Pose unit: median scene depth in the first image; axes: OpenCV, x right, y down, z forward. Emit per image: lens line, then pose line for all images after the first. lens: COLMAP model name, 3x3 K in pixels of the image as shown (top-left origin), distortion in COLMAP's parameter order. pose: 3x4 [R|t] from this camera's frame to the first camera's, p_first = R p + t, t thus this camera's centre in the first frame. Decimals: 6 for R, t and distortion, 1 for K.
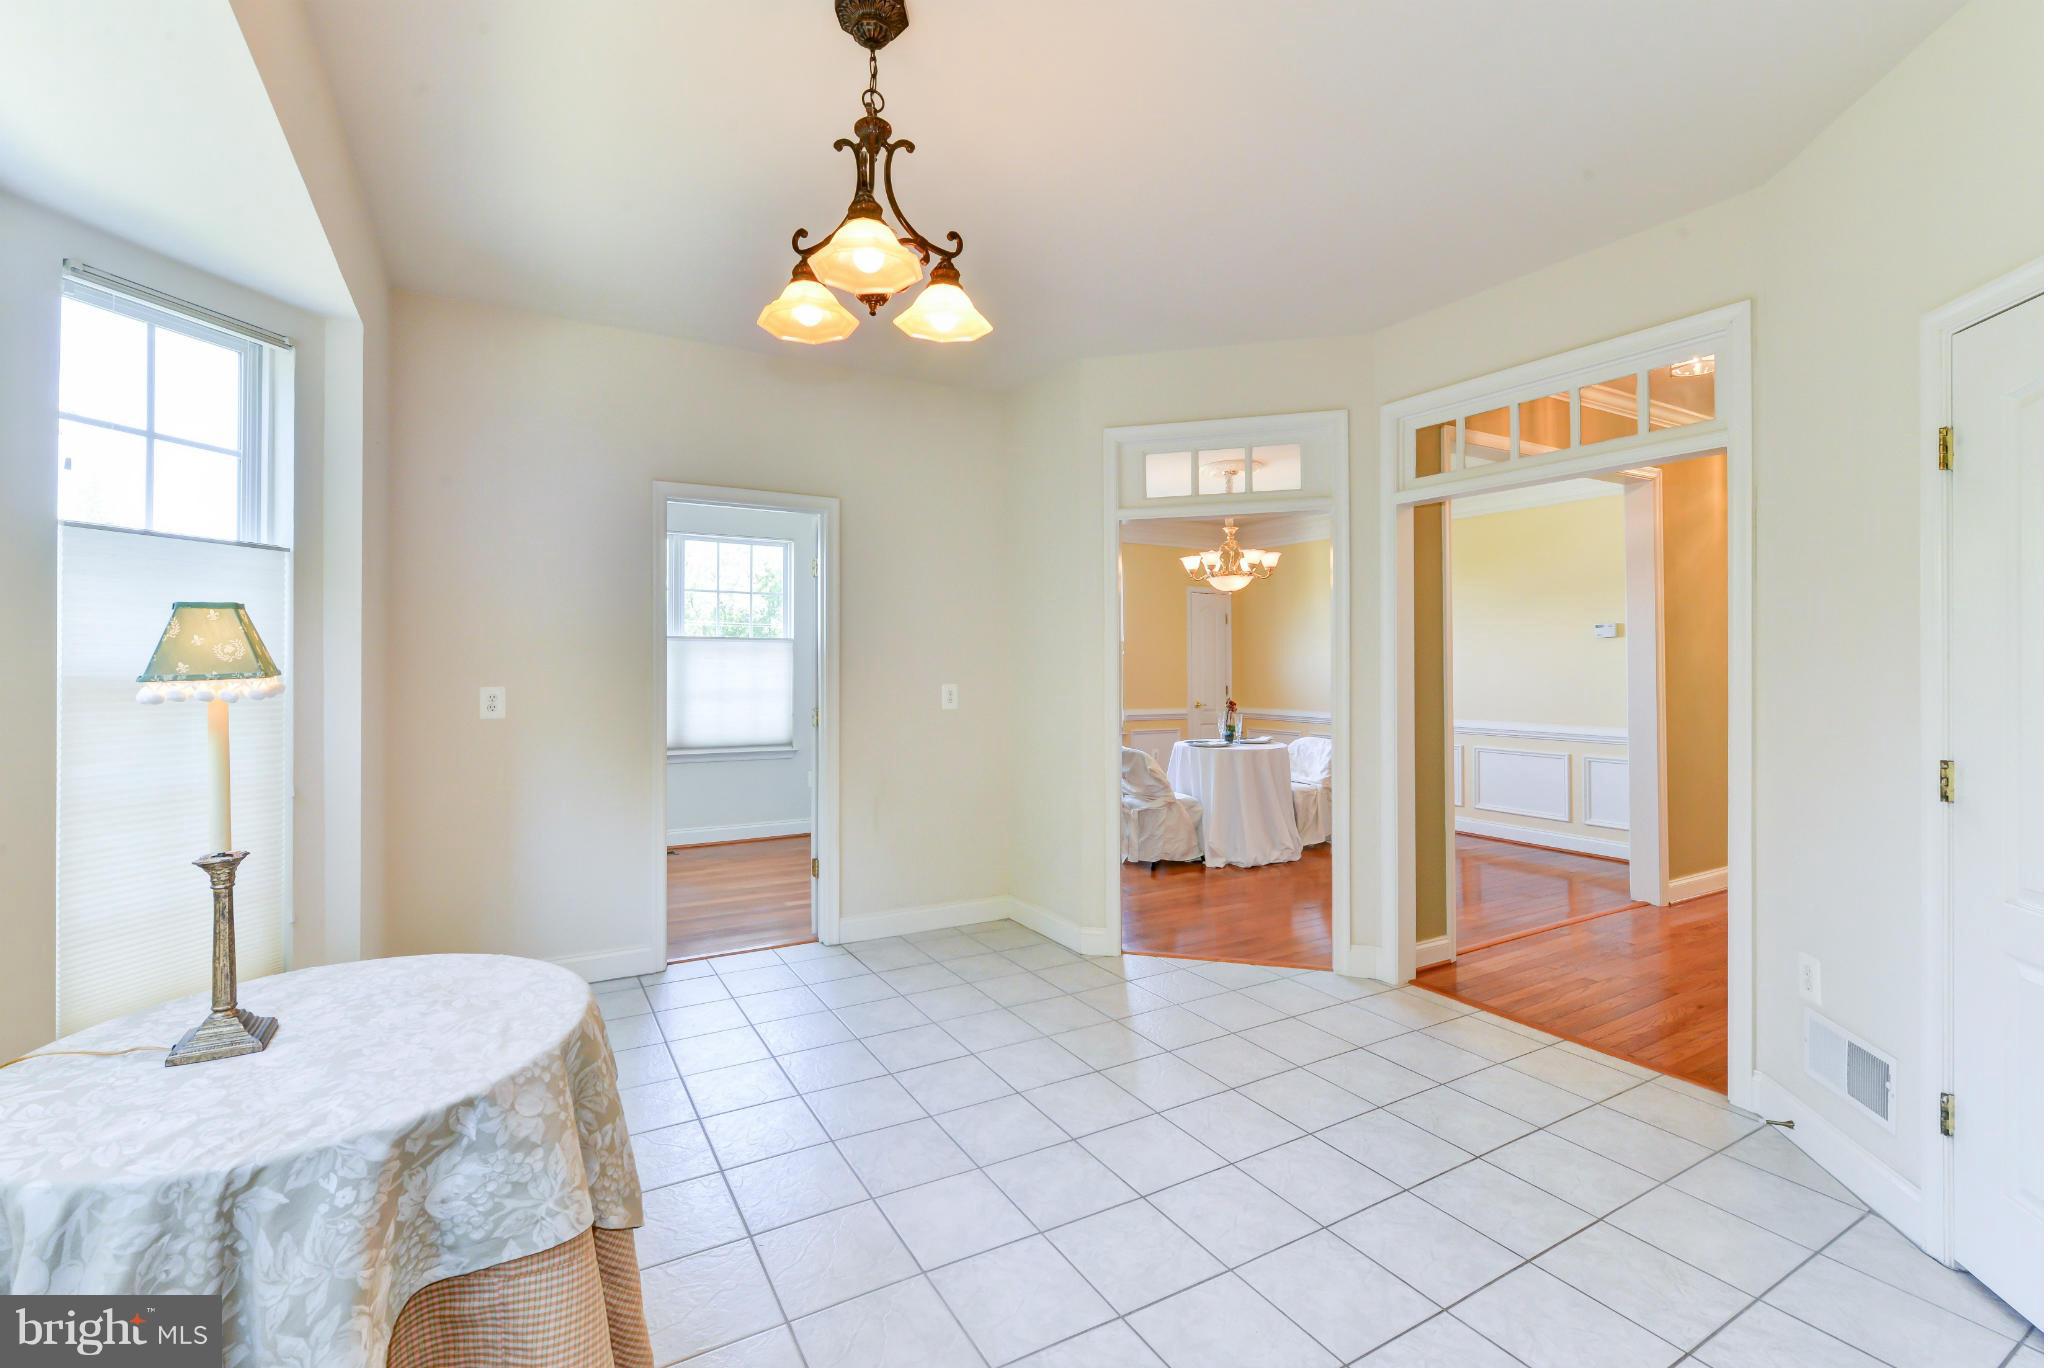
lens RADIAL K [[868.5, 0, 1016.4], [0, 868.5, 656.1], [0, 0, 1]] dist [-0.002529, 0.000490]
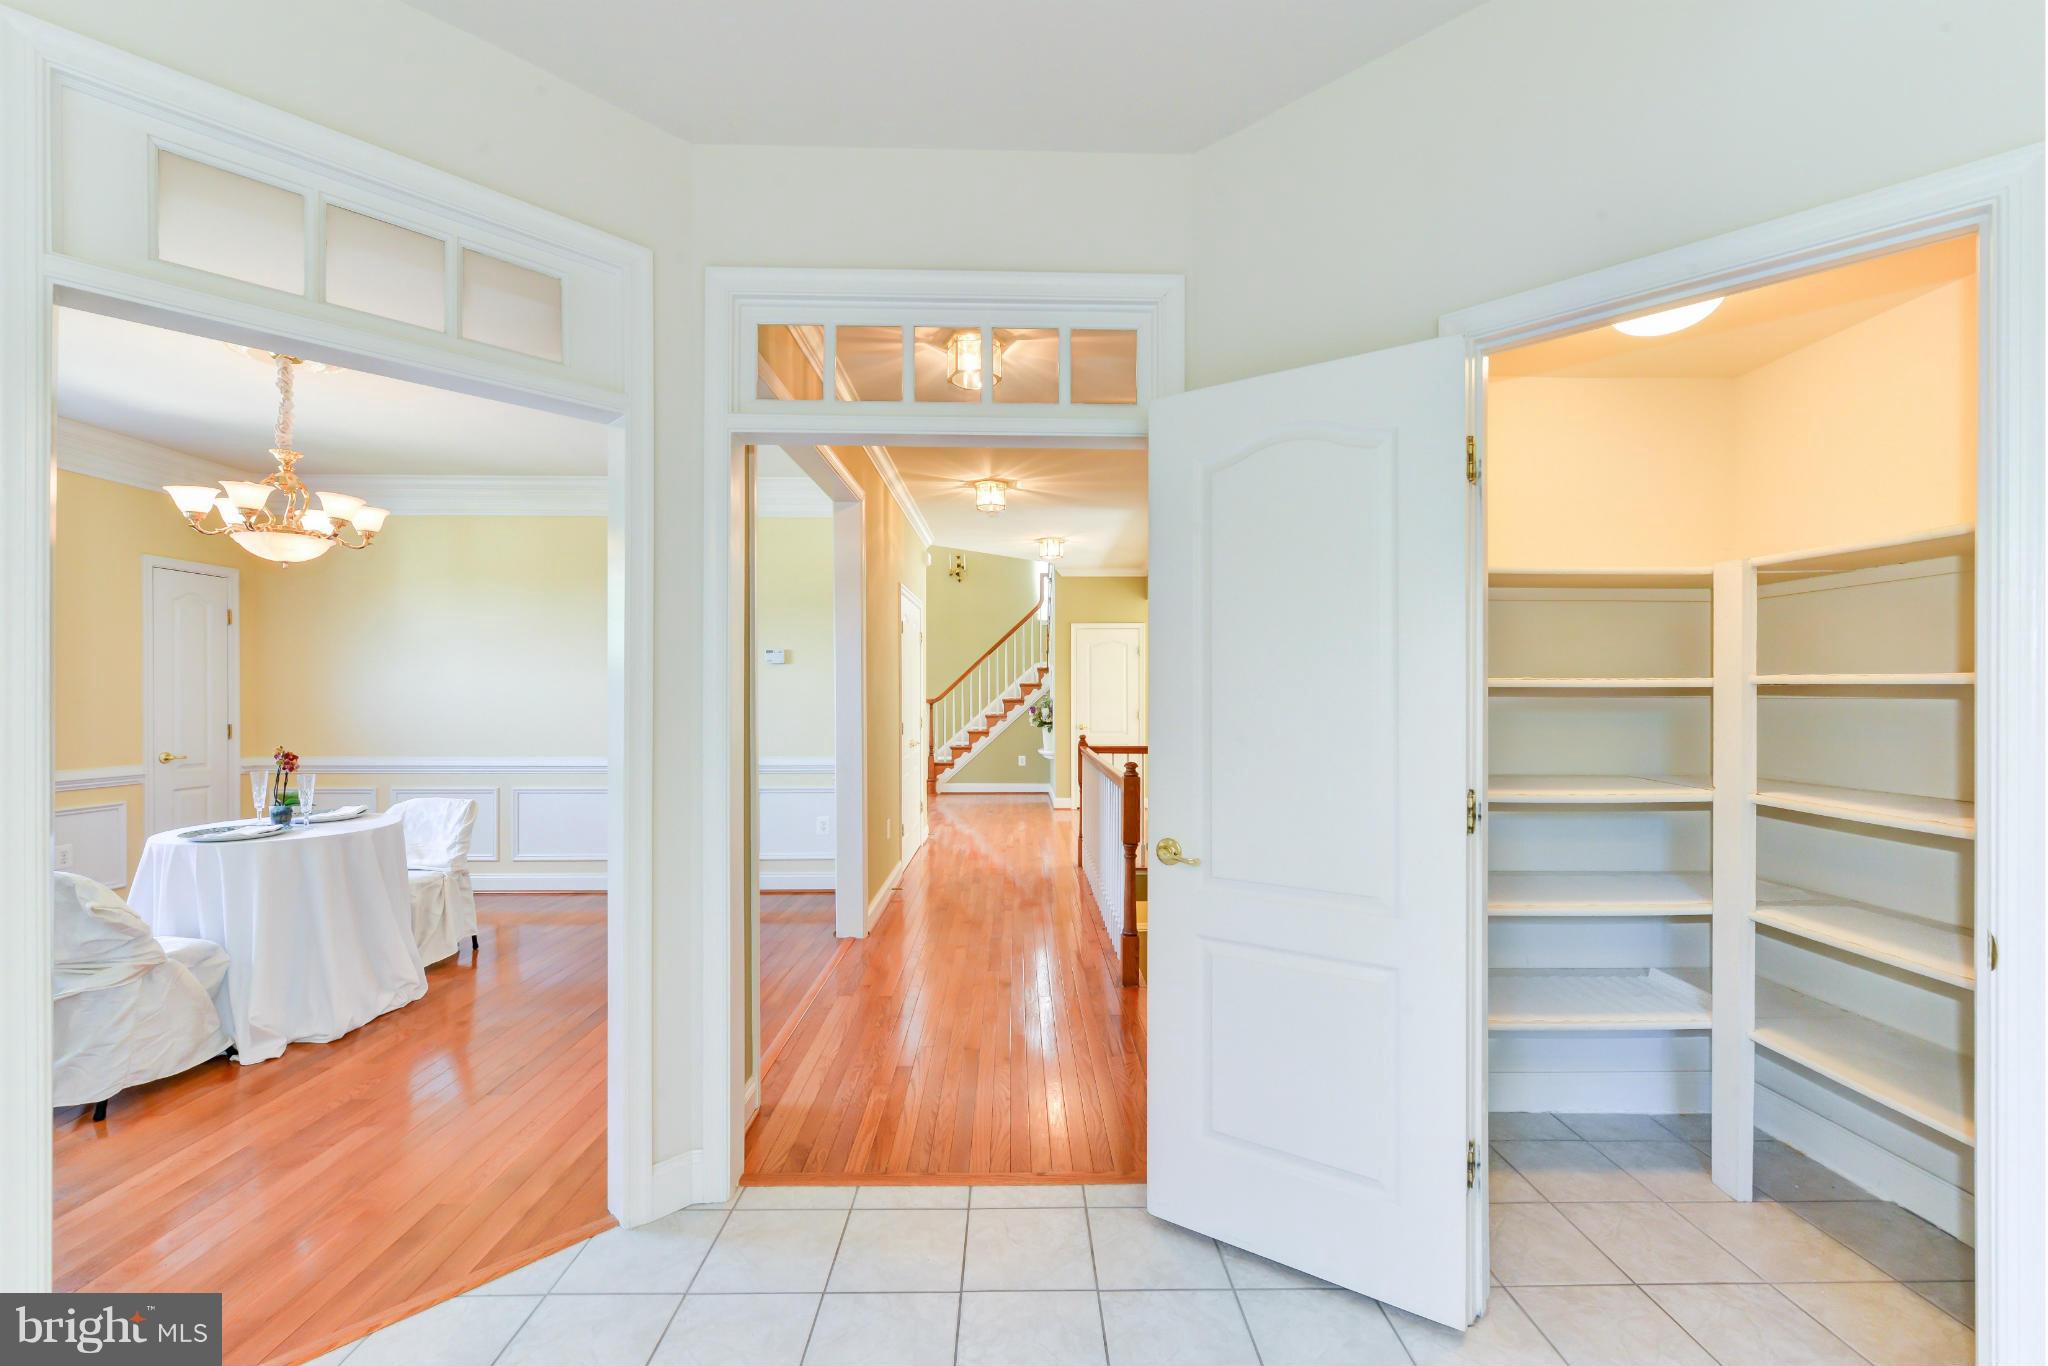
lens RADIAL K [[830.9, 0, 1020.5], [0, 830.9, 690.4], [0, 0, 1]] dist [-0.002607, -0.000589]
pose [[0.499410, 0.005926, 0.866346, 0.014398], [-0.011219, 0.999937, -0.000373, 0.005971], [-0.866293, -0.009533, 0.499445, 0.314082]]
